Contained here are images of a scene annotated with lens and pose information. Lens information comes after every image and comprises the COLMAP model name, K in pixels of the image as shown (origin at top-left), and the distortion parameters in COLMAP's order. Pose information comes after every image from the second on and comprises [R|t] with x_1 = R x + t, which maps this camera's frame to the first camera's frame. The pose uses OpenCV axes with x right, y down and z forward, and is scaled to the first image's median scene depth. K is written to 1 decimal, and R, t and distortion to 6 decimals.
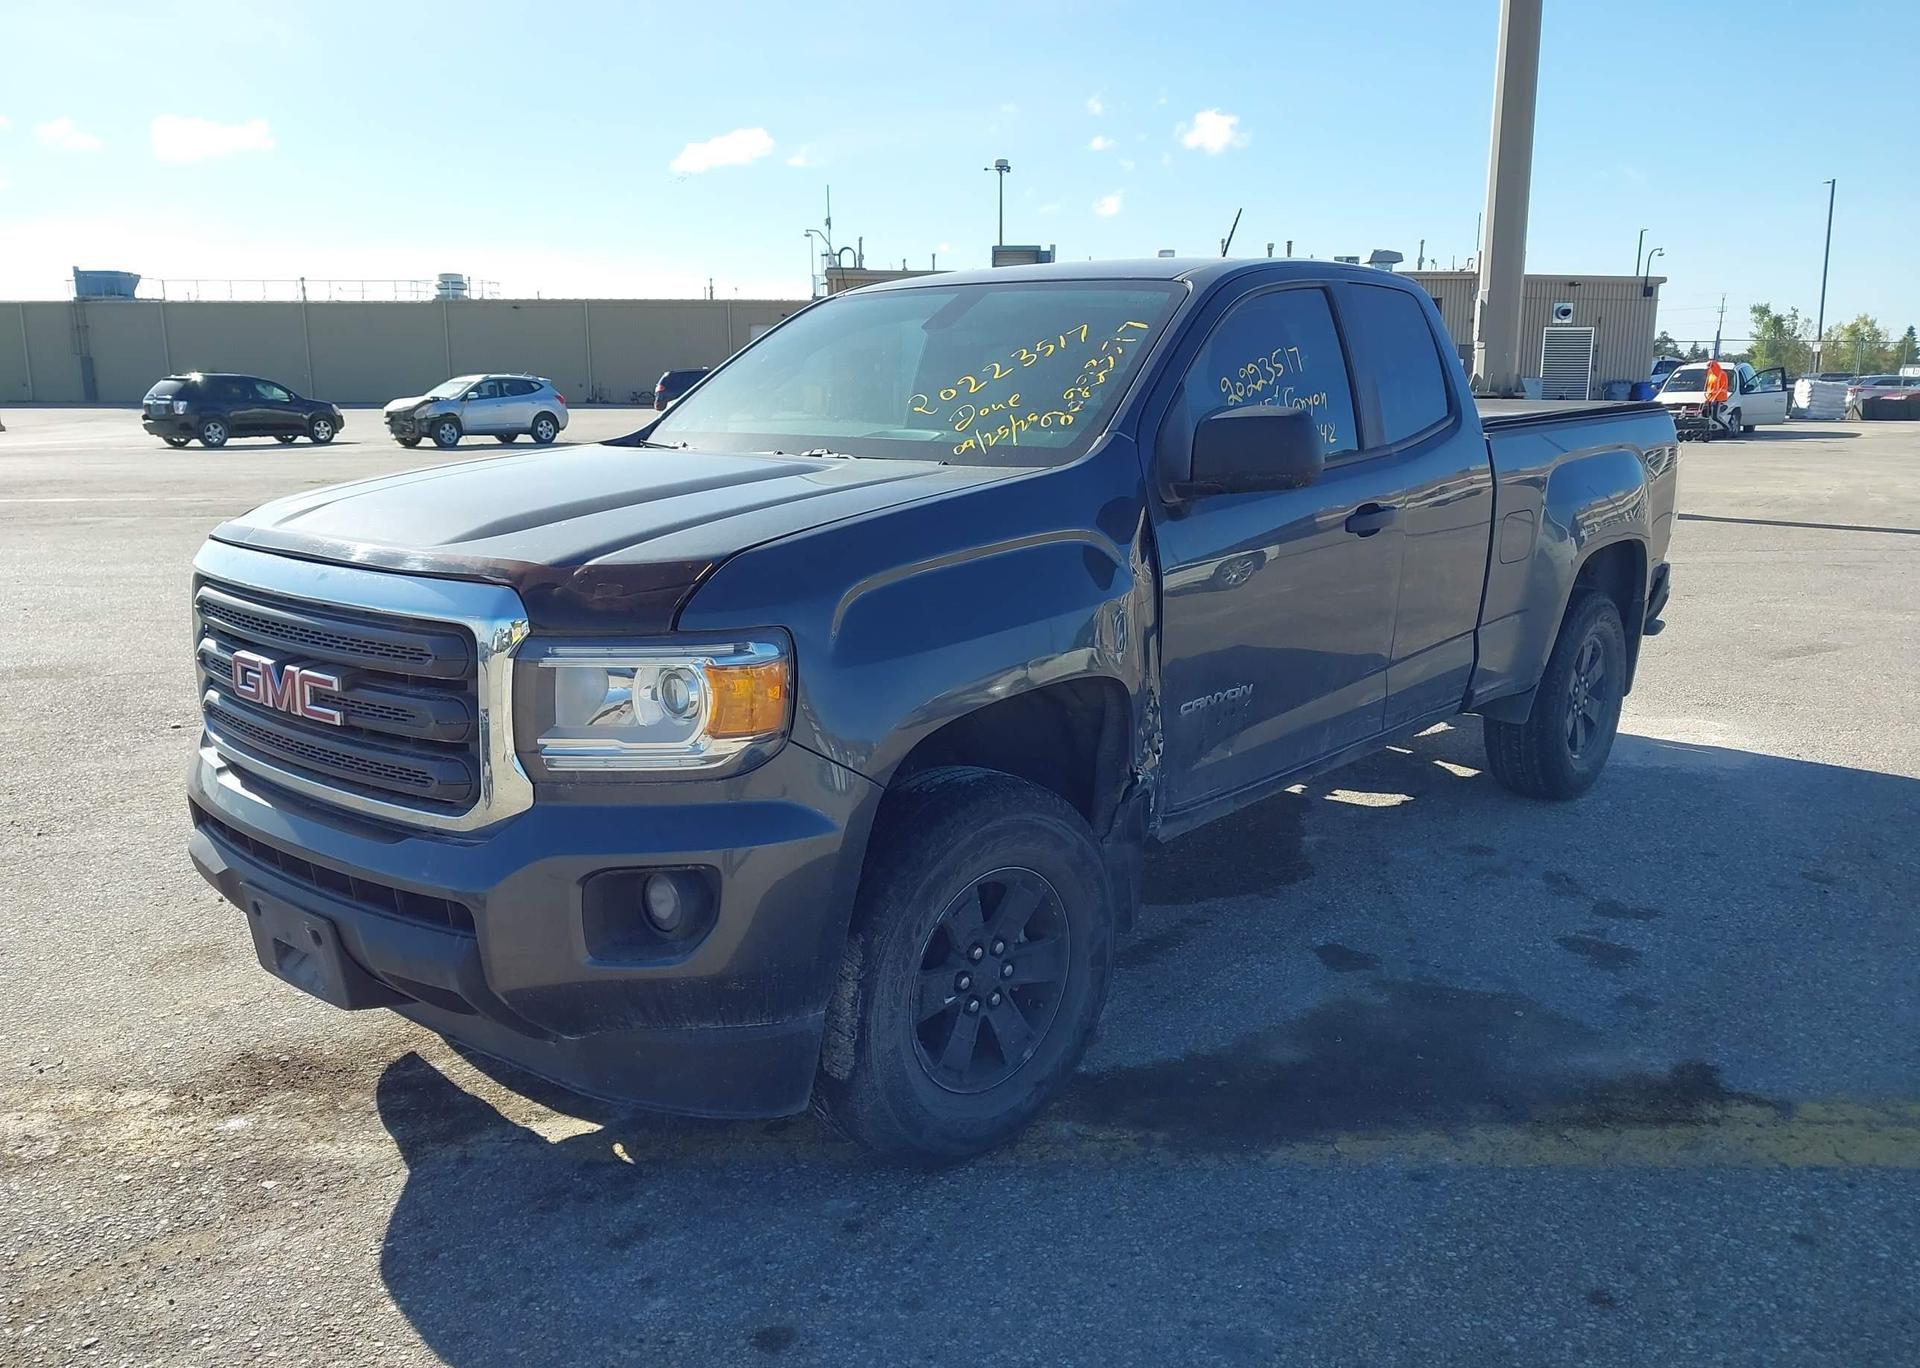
lens RADIAL K [[1511.1, 0, 956.1], [0, 1511.1, 693.4], [0, 0, 1]] dist [0.045820, -0.069131]
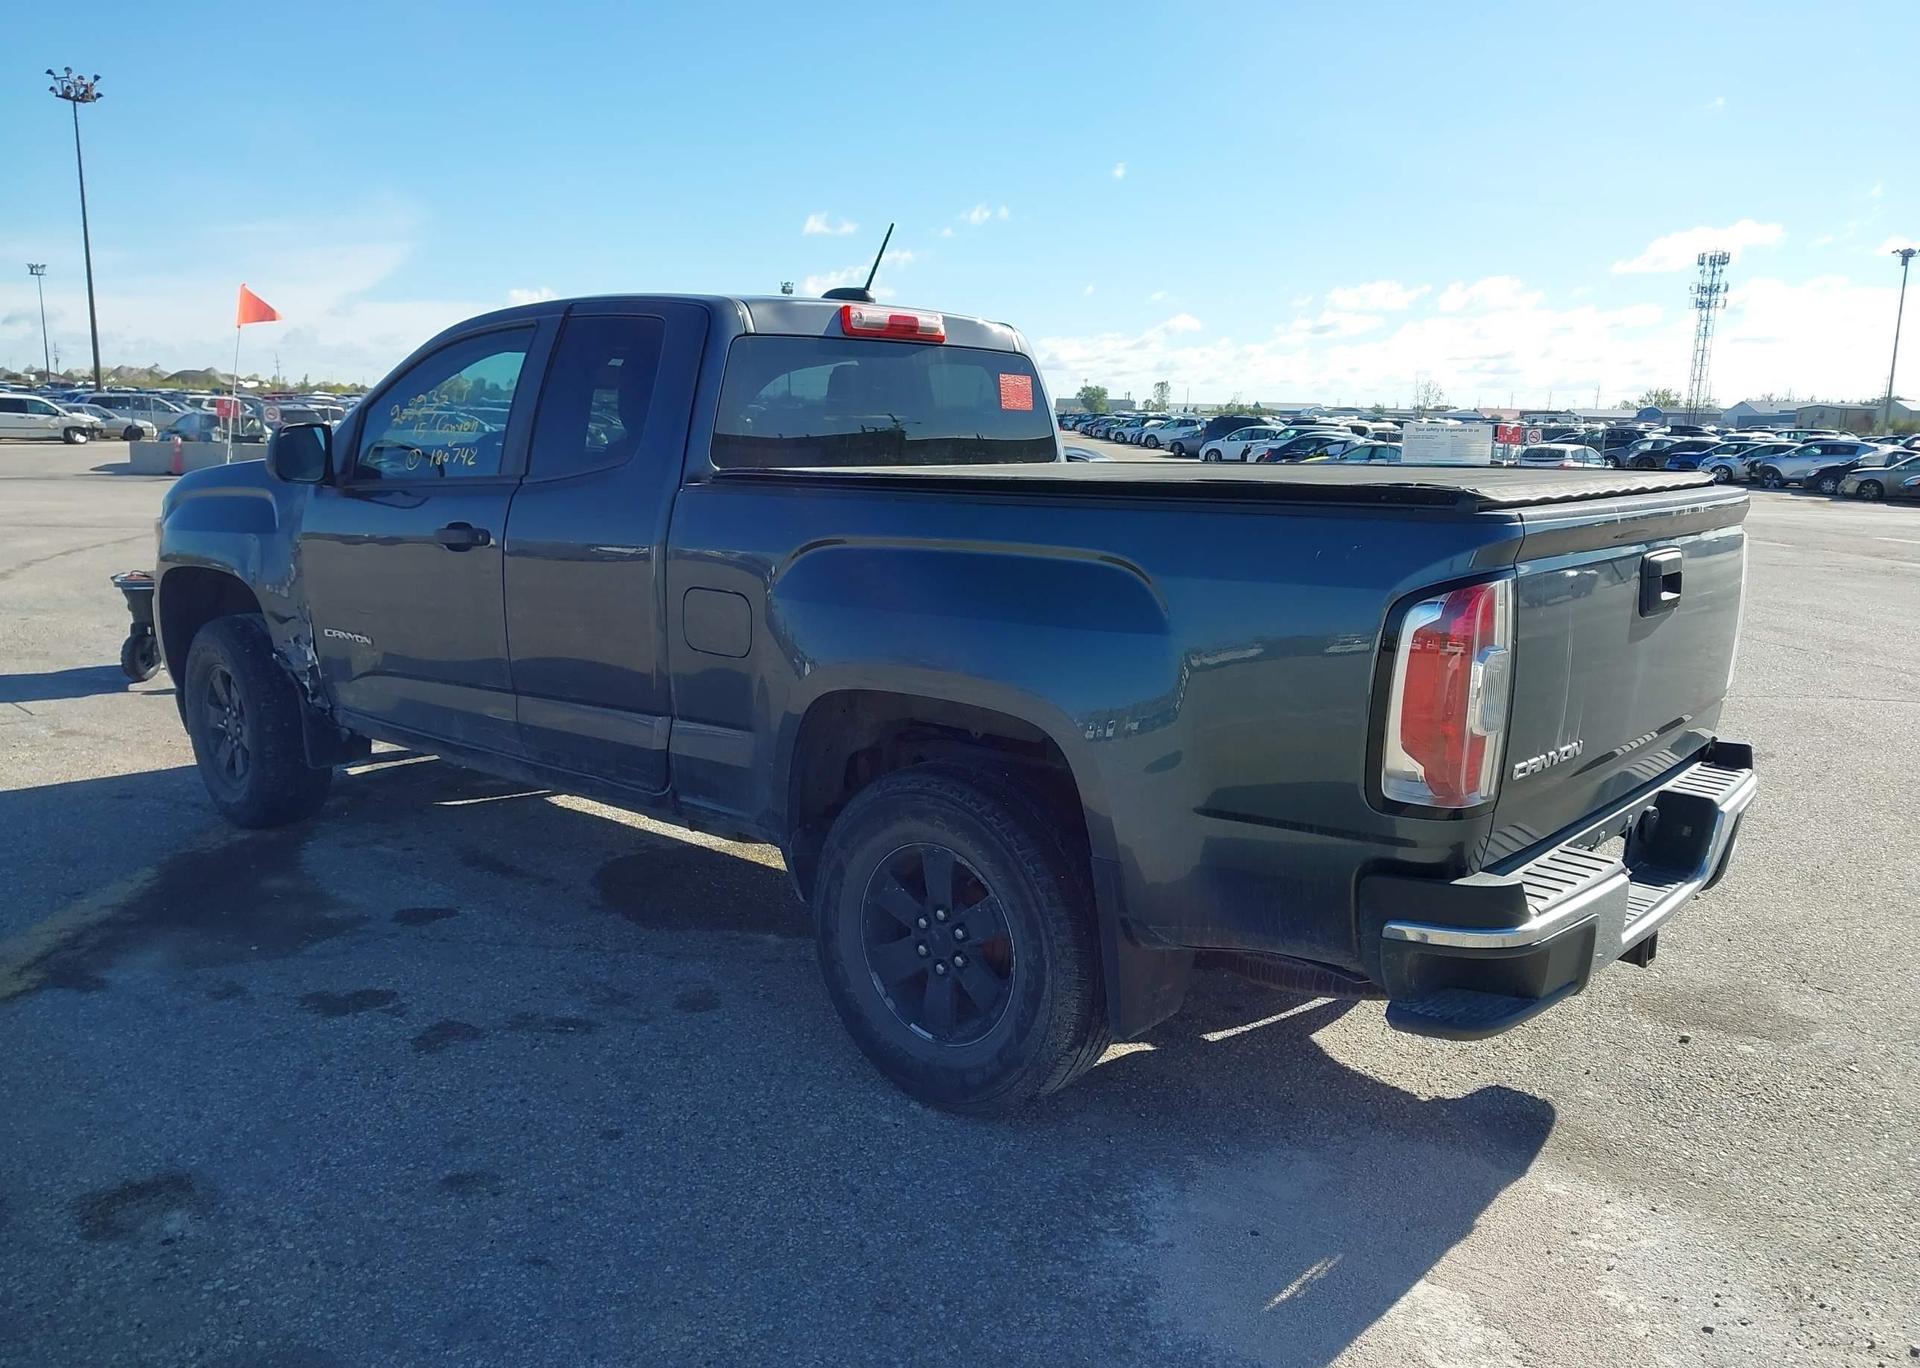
lens RADIAL K [[1511.1, 0, 933.5], [0, 1511.1, 692.3], [0, 0, 1]] dist [0.045820, -0.069131]
pose [[-0.012869, 0.179524, -0.983669, 1.439478], [-0.222544, 0.958563, 0.177854, -0.293256], [0.974838, 0.221198, 0.027616, 1.399006]]
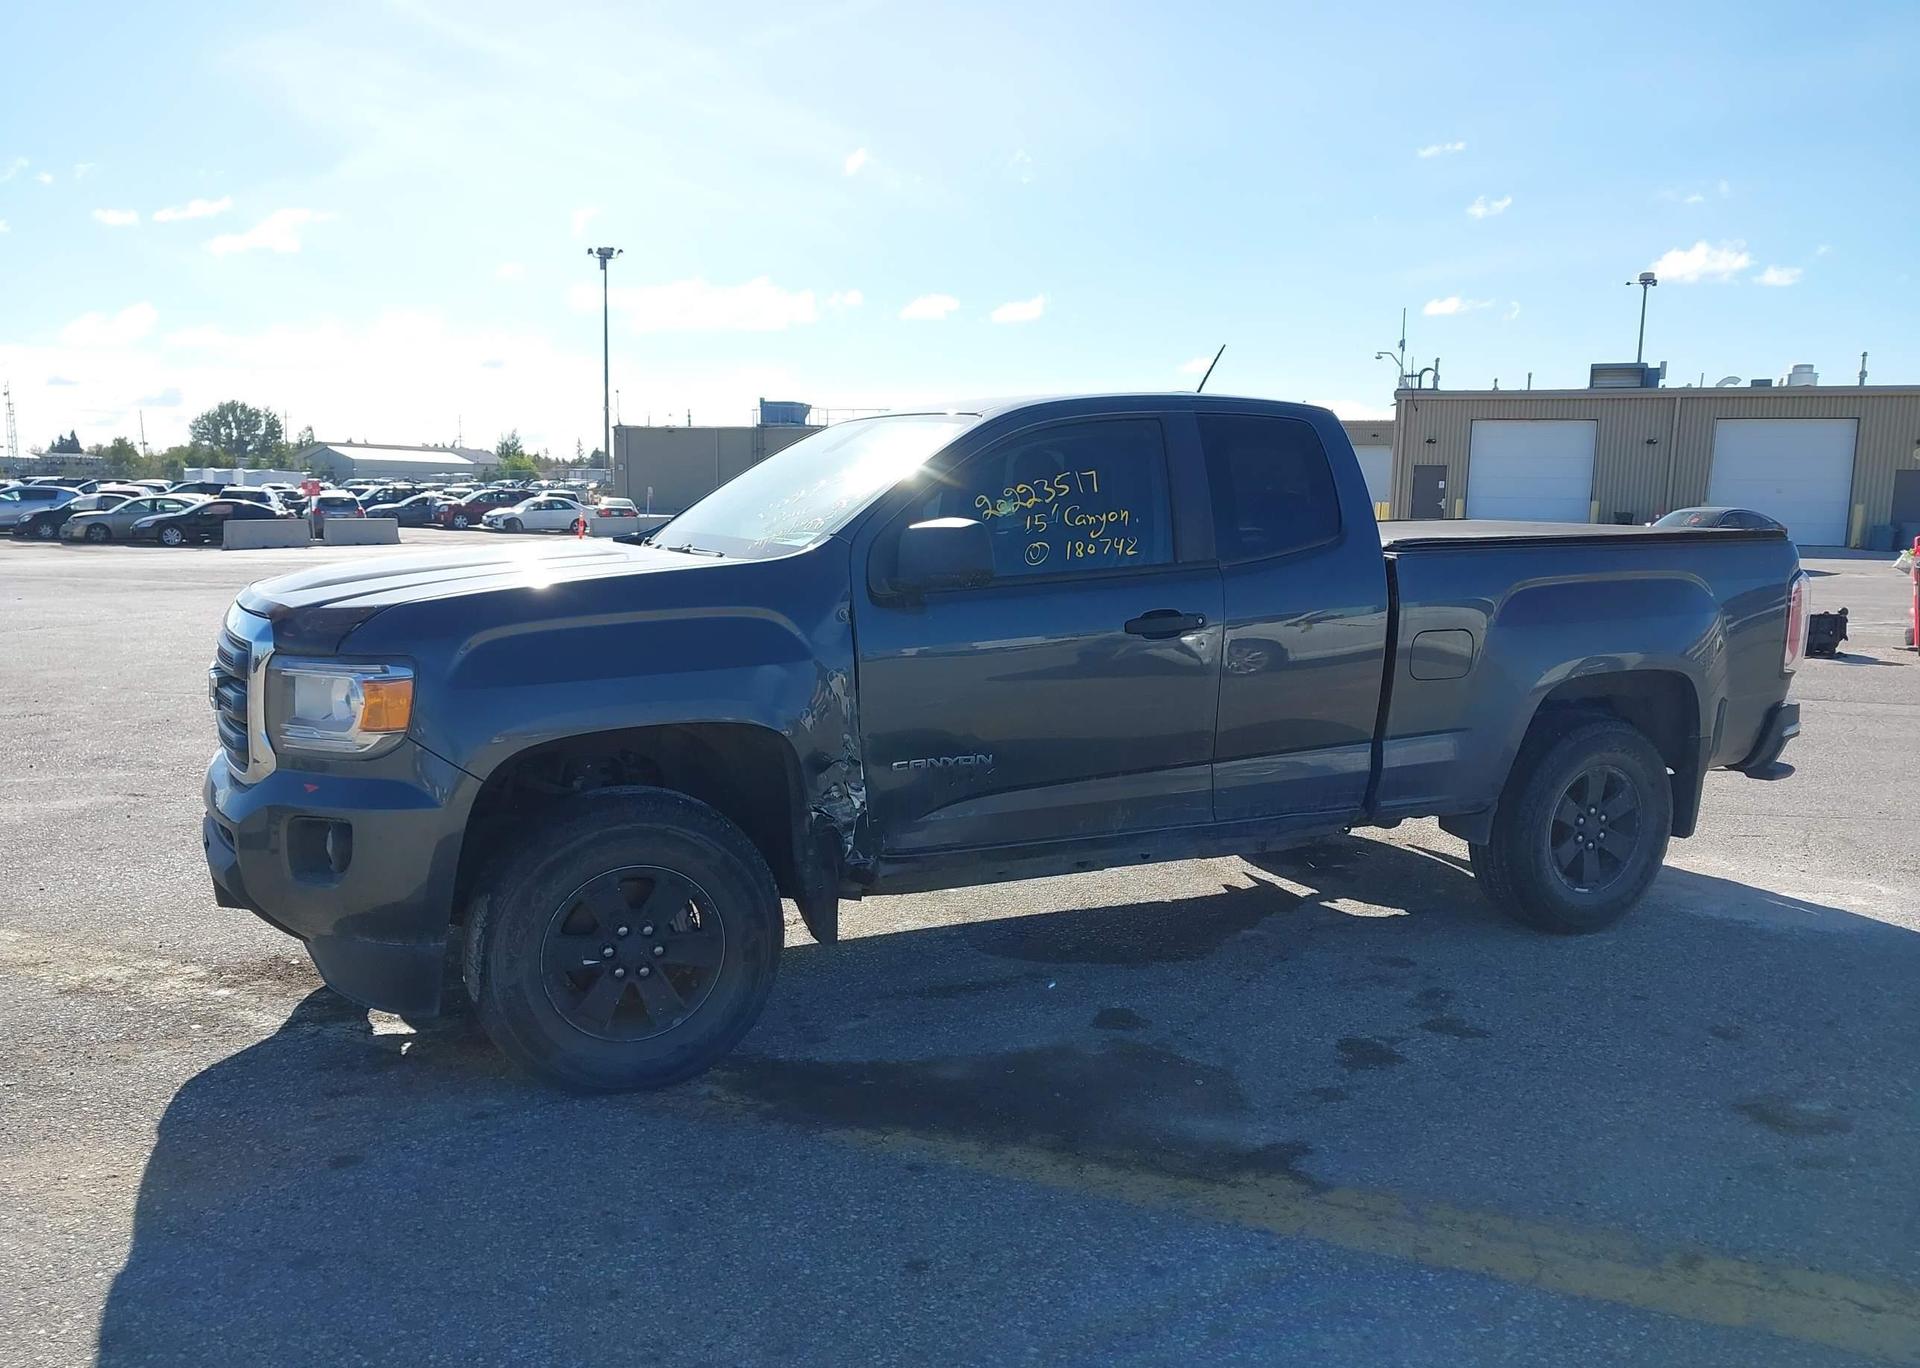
lens RADIAL K [[1511.1, 0, 959.3], [0, 1511.1, 694.6], [0, 0, 1]] dist [0.045820, -0.069131]
pose [[0.920242, 0.065717, -0.385792, 0.596315], [-0.094695, 0.993897, -0.056576, 0.014056], [0.379720, 0.088596, 0.920849, -0.076112]]
